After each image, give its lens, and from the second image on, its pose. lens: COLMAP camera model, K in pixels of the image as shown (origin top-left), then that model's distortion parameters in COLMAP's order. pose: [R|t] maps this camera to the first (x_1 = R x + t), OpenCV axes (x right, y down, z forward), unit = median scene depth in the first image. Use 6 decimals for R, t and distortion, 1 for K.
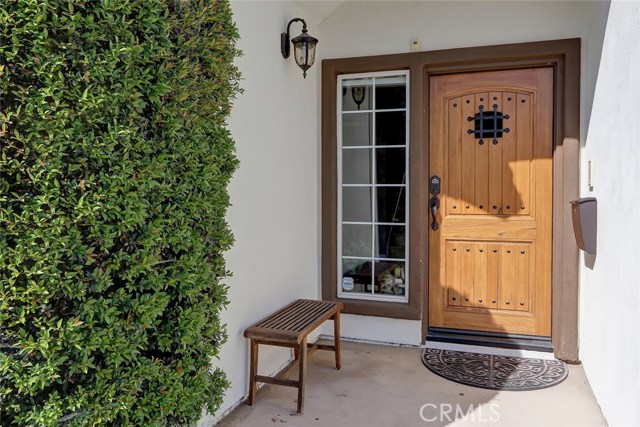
lens RADIAL K [[496.3, 0, 320.0], [0, 496.3, 213.5], [0, 0, 1]] dist [-0.002072, -0.000183]
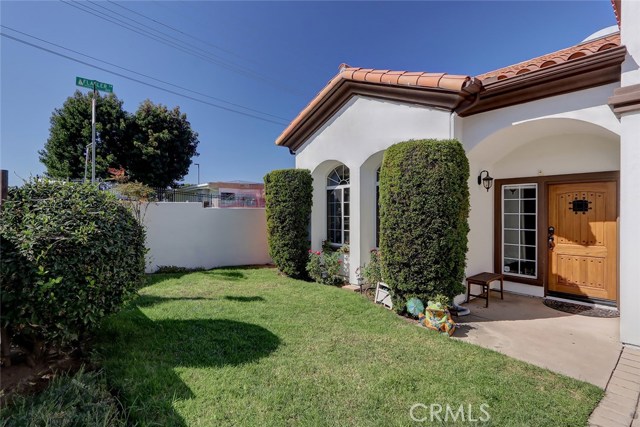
lens RADIAL K [[302.3, 0, 298.7], [0, 302.3, 211.2], [0, 0, 1]] dist [-0.000360, -0.000954]
pose [[0.847977, 0.002422, -0.530027, -0.028746], [-0.024753, 0.999079, -0.035037, -0.073801], [0.529454, 0.042830, 0.847257, -0.921656]]
